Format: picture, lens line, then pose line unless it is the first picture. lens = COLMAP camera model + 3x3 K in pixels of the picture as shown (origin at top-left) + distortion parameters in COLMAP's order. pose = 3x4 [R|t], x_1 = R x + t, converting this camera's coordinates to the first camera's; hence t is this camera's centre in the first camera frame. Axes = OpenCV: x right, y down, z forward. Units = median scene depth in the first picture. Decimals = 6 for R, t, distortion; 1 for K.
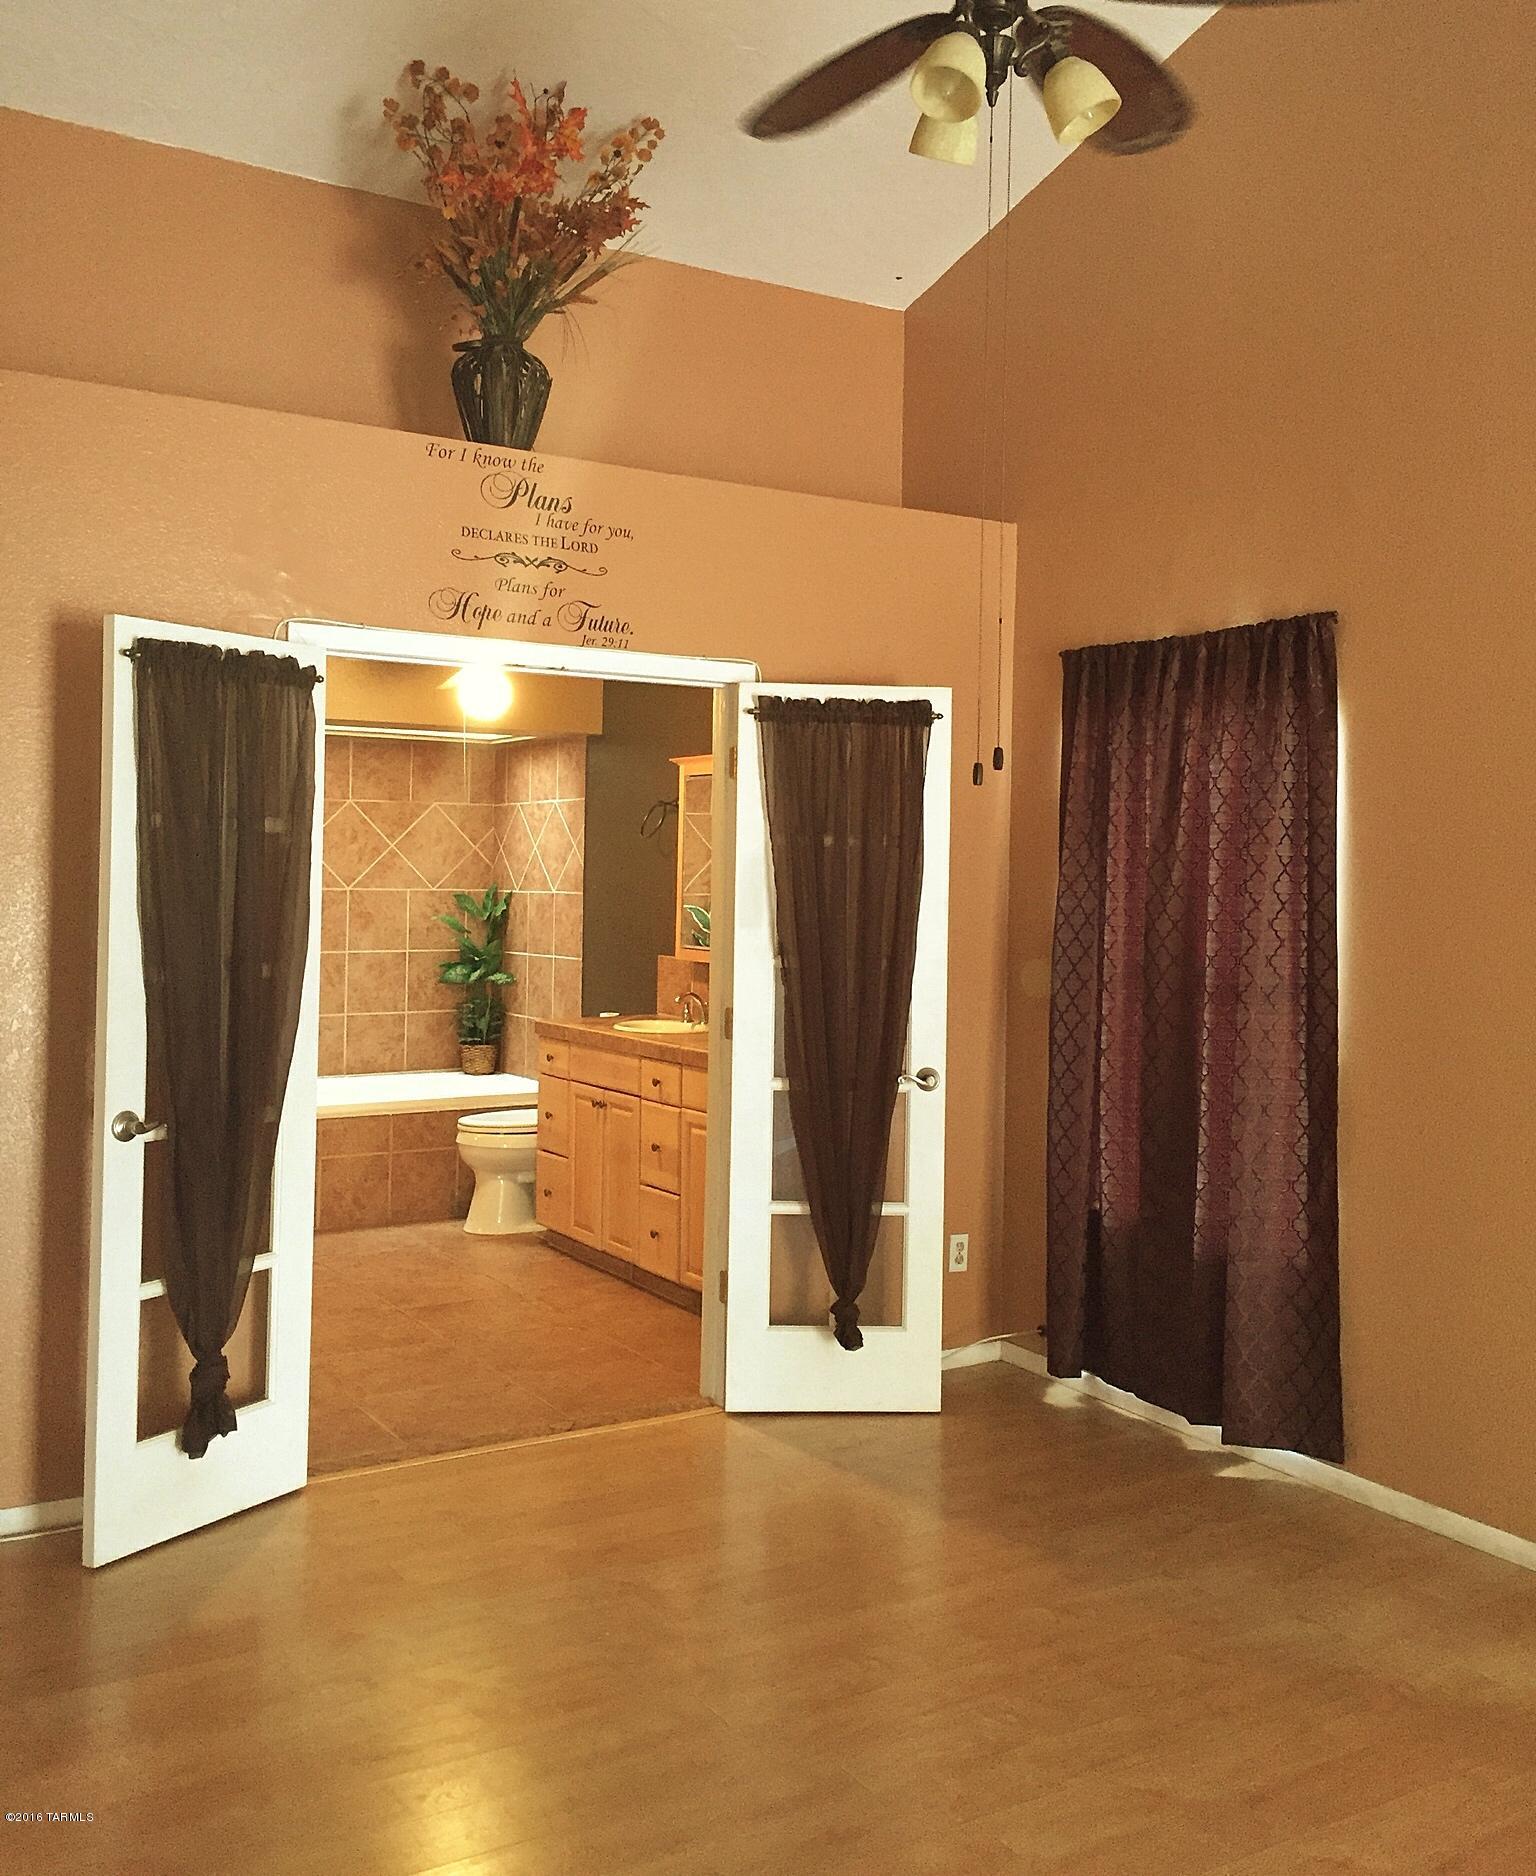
lens RADIAL K [[1745.2, 0, 773.1], [0, 1745.2, 815.9], [0, 0, 1]] dist [0.032175, 0.000270]
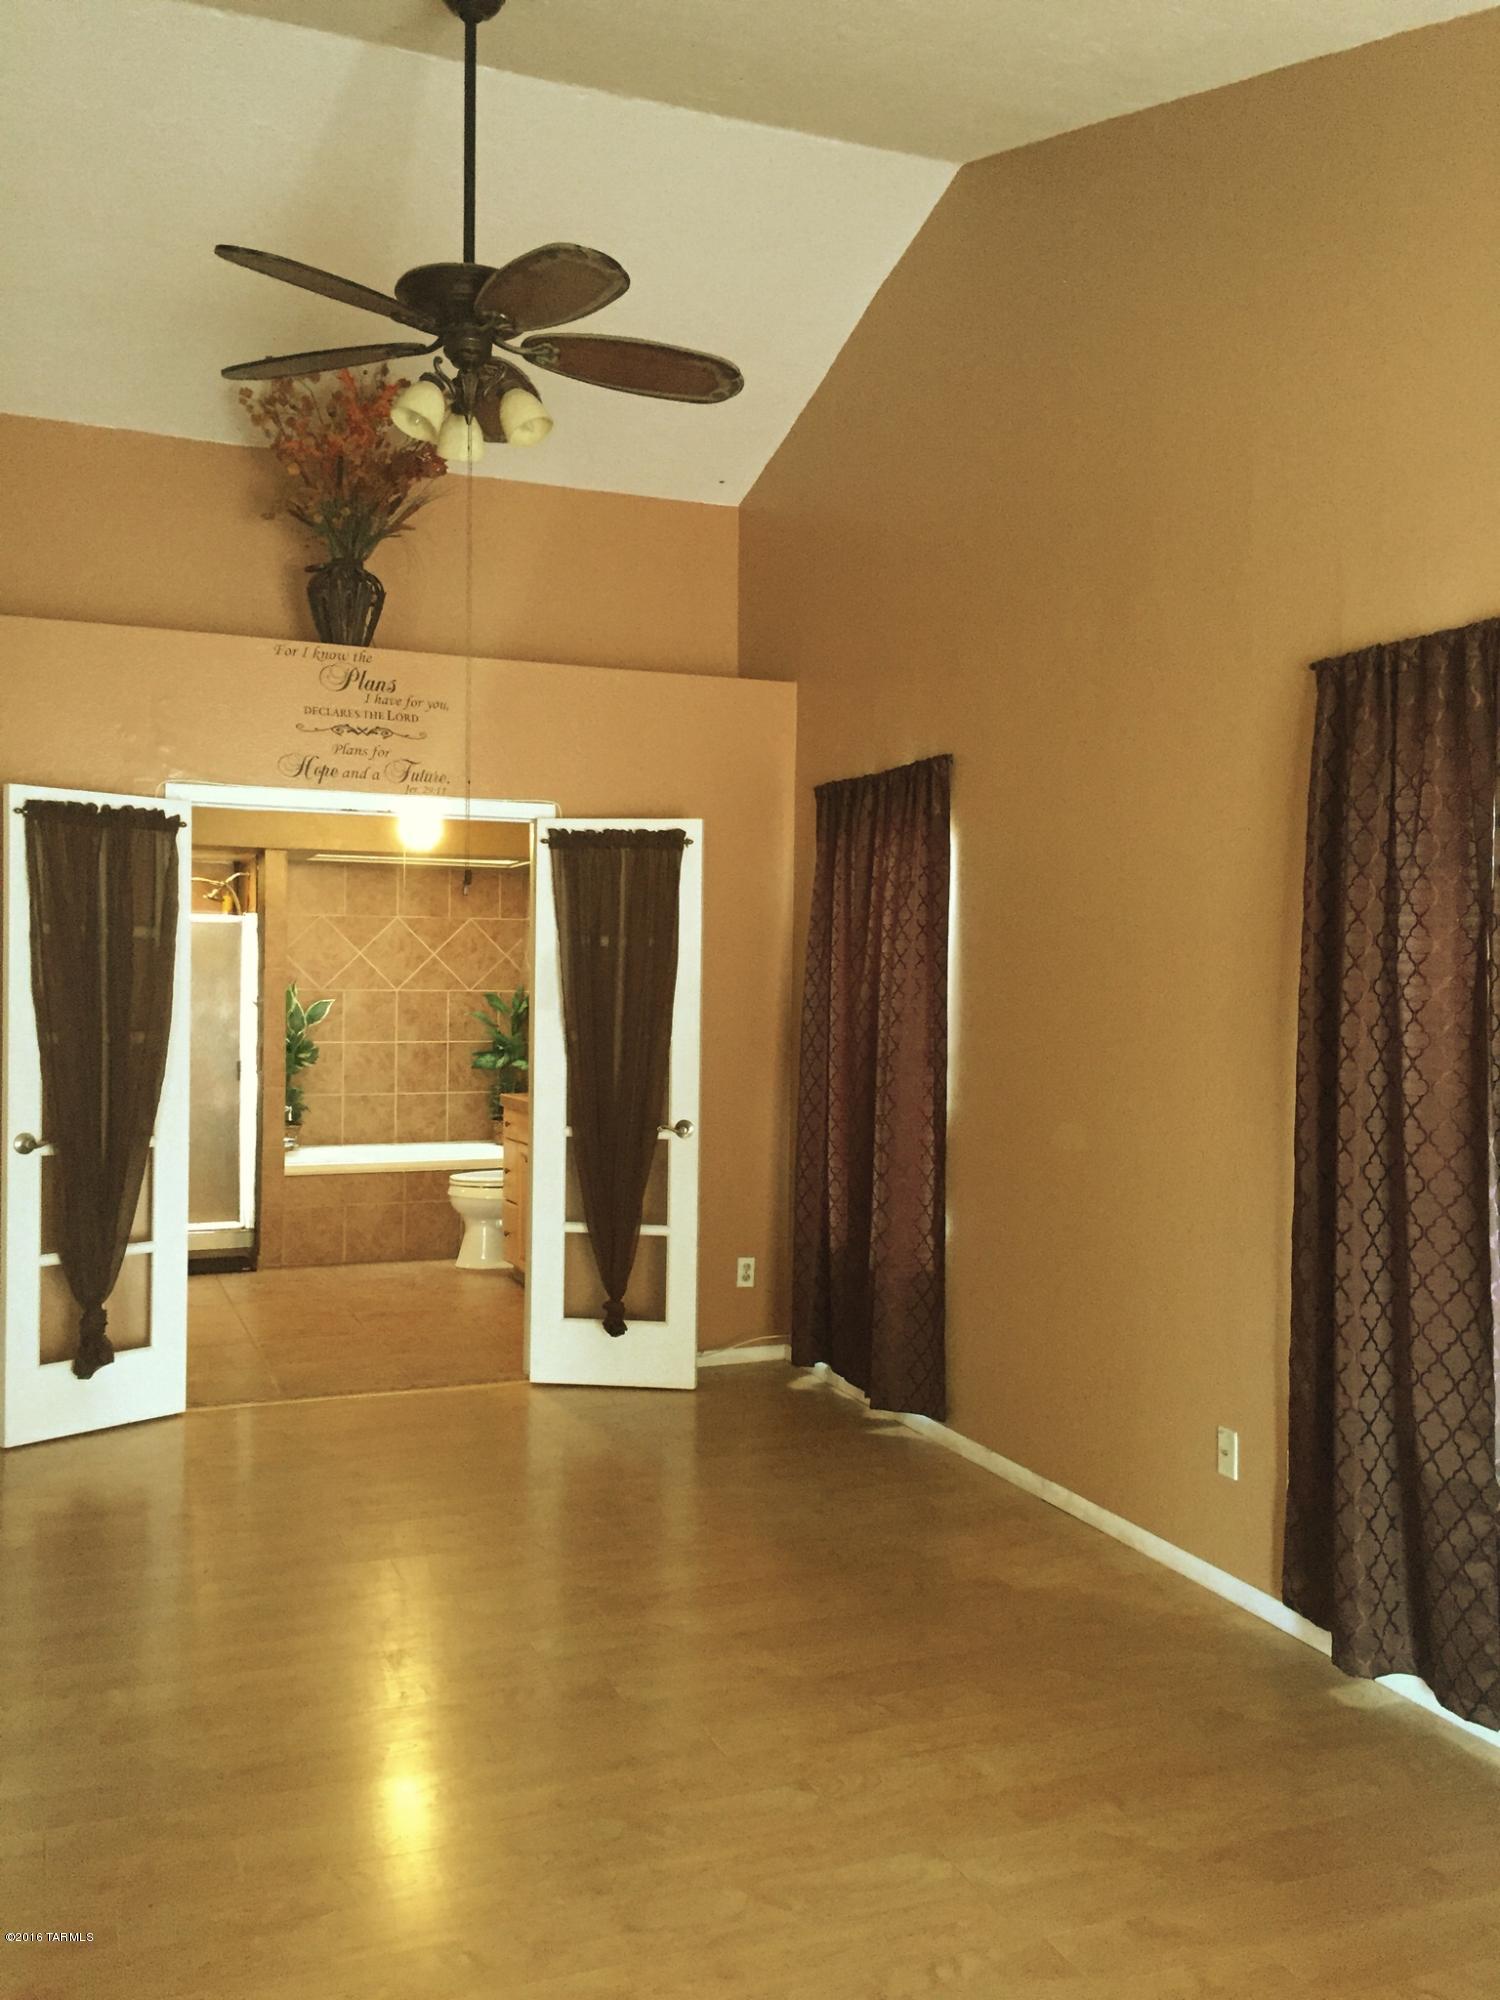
lens RADIAL K [[1715.4, 0, 800.8], [0, 1715.4, 963.5], [0, 0, 1]] dist [0.004774, 0.006935]
pose [[0.987323, -0.008410, -0.158503, 0.377626], [0.011190, 0.999799, 0.016653, 0.011305], [0.158331, -0.018216, 0.987218, -0.217258]]
